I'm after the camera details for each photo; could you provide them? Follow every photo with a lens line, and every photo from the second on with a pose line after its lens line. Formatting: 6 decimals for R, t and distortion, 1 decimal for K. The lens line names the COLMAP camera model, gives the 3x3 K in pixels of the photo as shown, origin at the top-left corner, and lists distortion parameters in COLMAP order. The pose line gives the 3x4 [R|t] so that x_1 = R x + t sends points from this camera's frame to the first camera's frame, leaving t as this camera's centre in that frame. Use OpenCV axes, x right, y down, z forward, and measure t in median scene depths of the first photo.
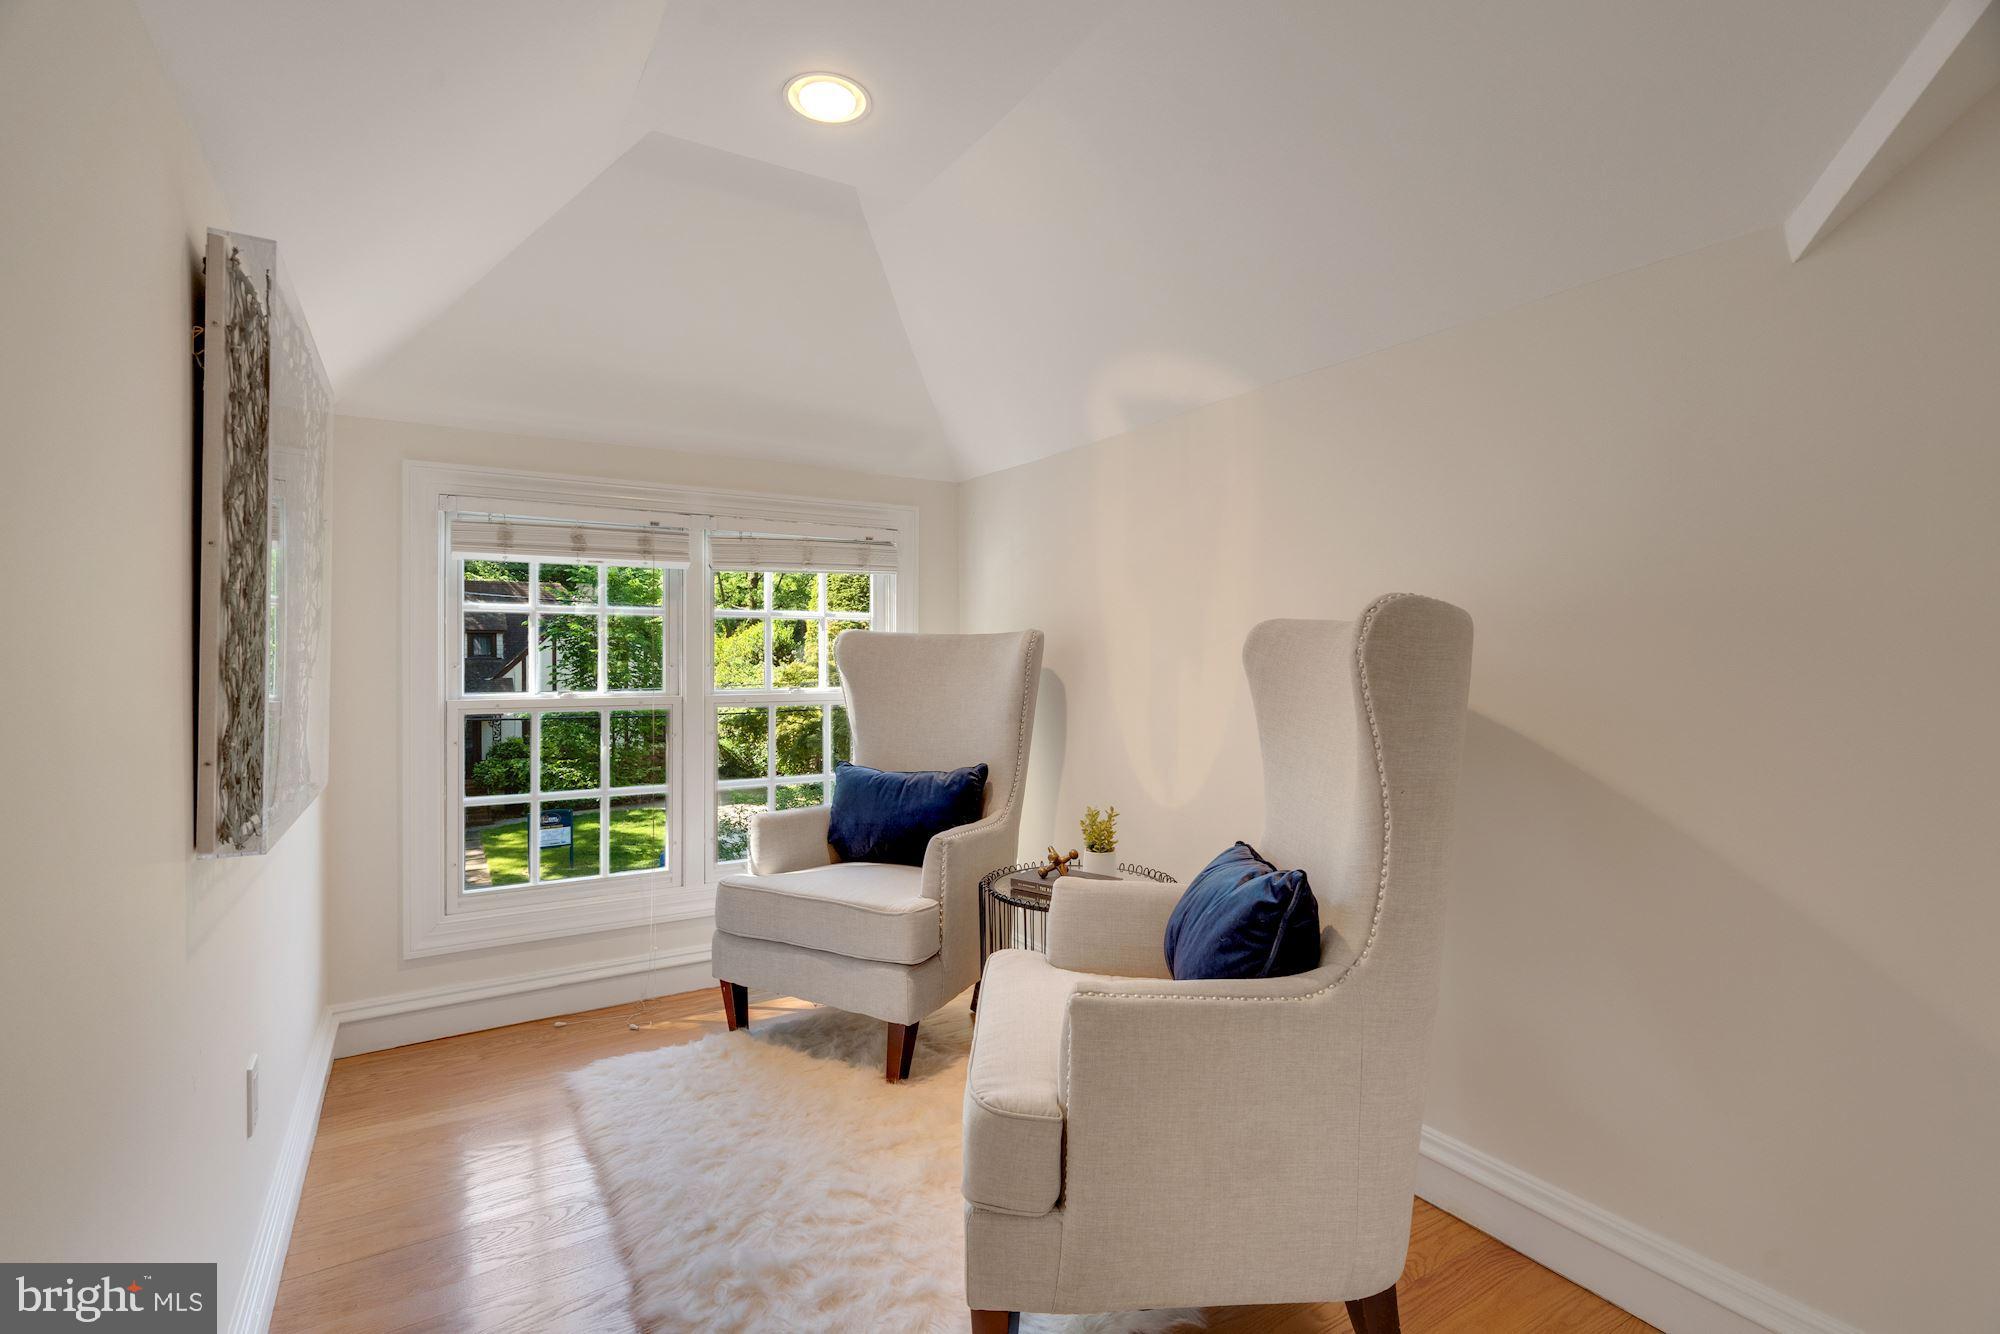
lens RADIAL K [[932.1, 0, 1000.0], [0, 932.1, 667.0], [0, 0, 1]] dist [-0.001590, -0.000120]
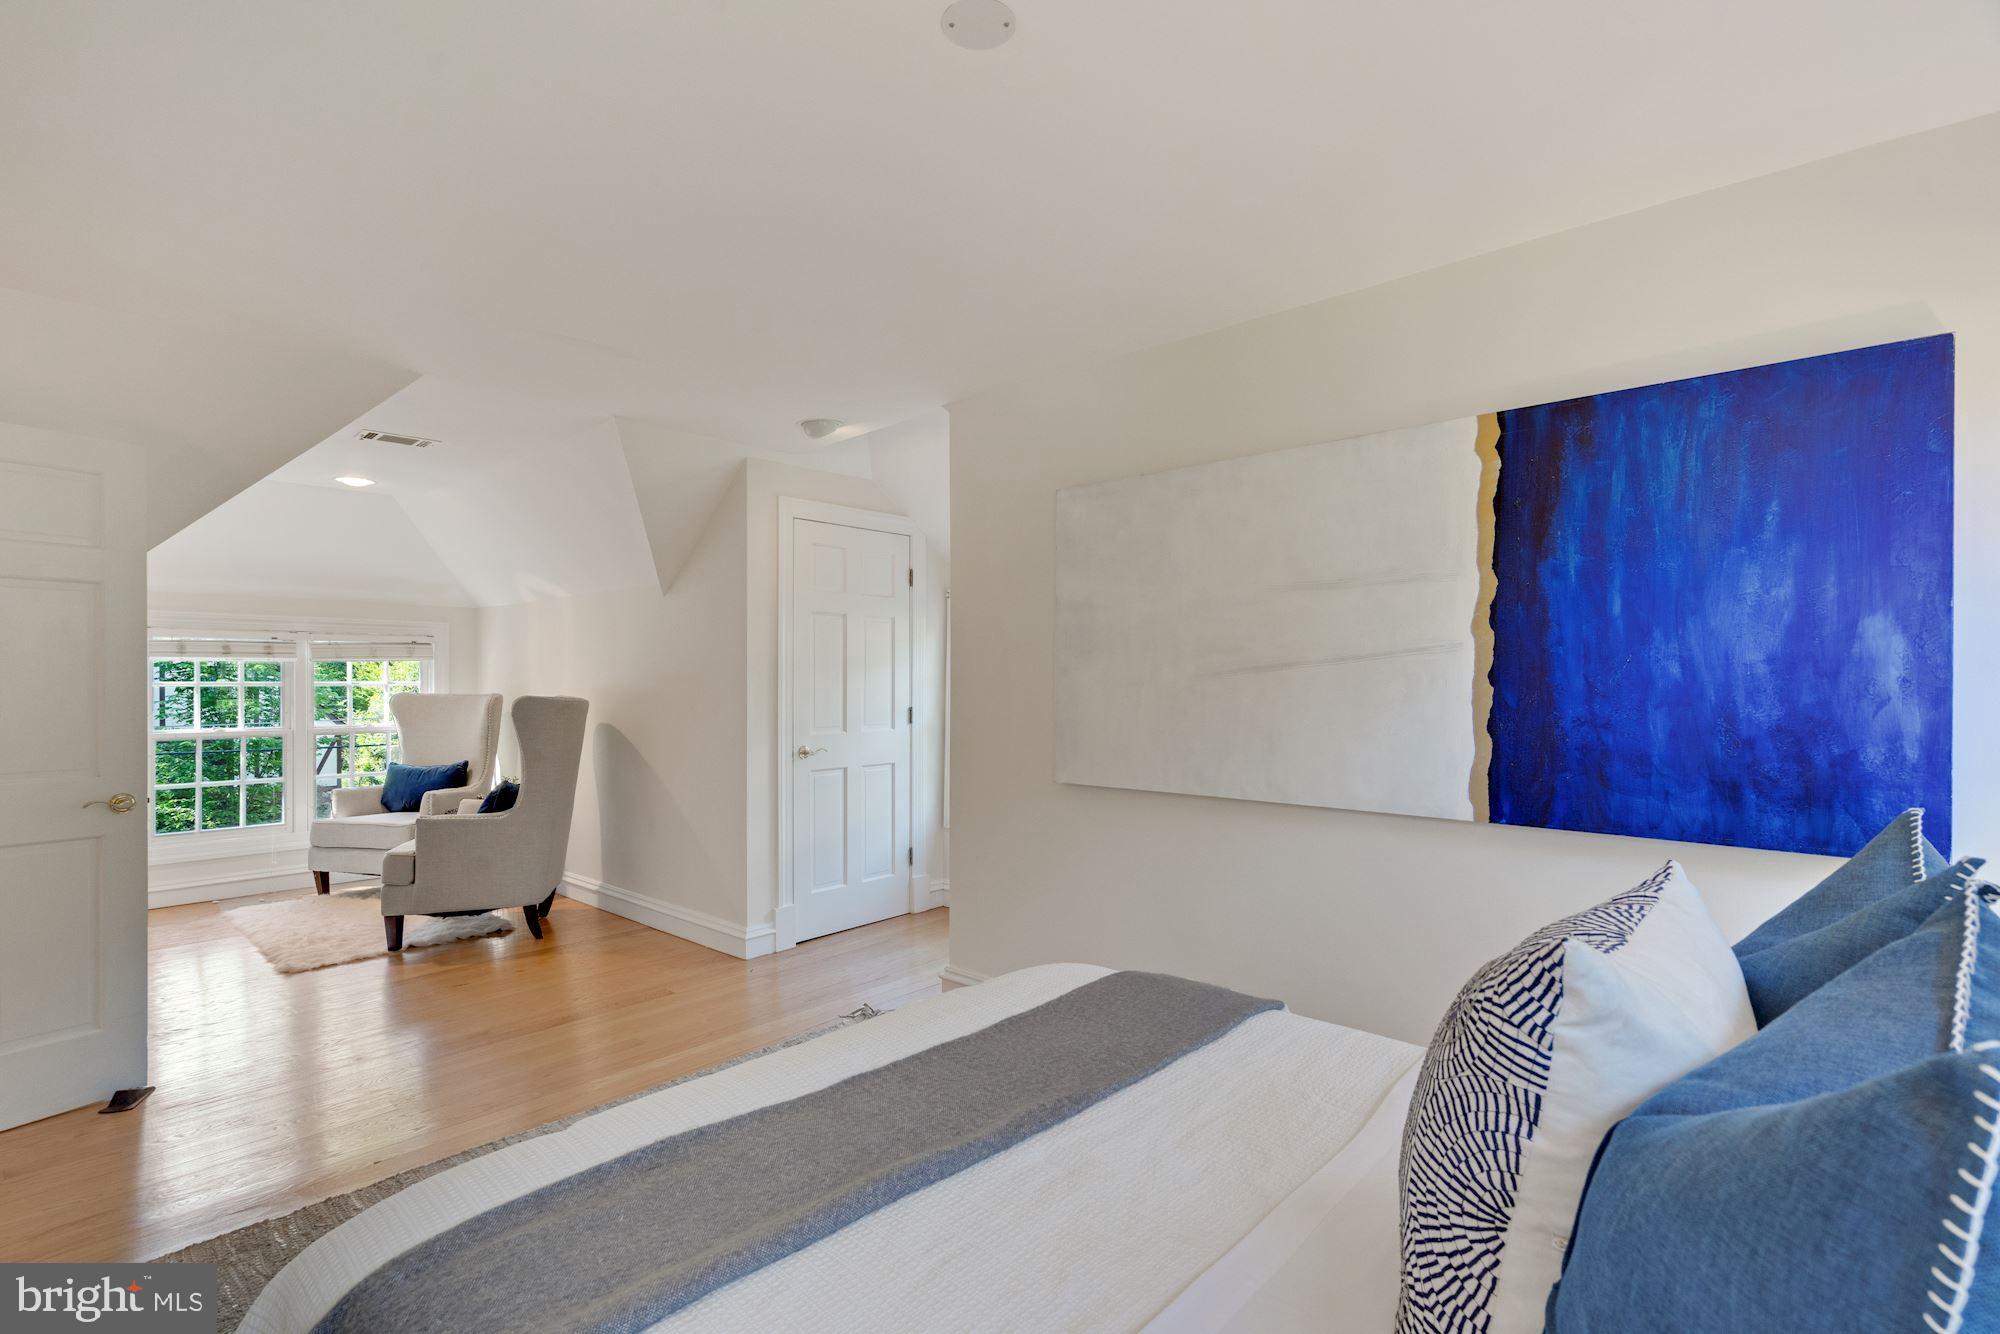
lens RADIAL K [[920.4, 0, 1005.3], [0, 920.4, 695.2], [0, 0, 1]] dist [0.001213, -0.000097]
pose [[0.954831, -0.002521, 0.297137, 0.499984], [0.002677, 0.999996, -0.000119, -0.035244], [-0.297136, 0.000910, 0.954835, -1.250502]]
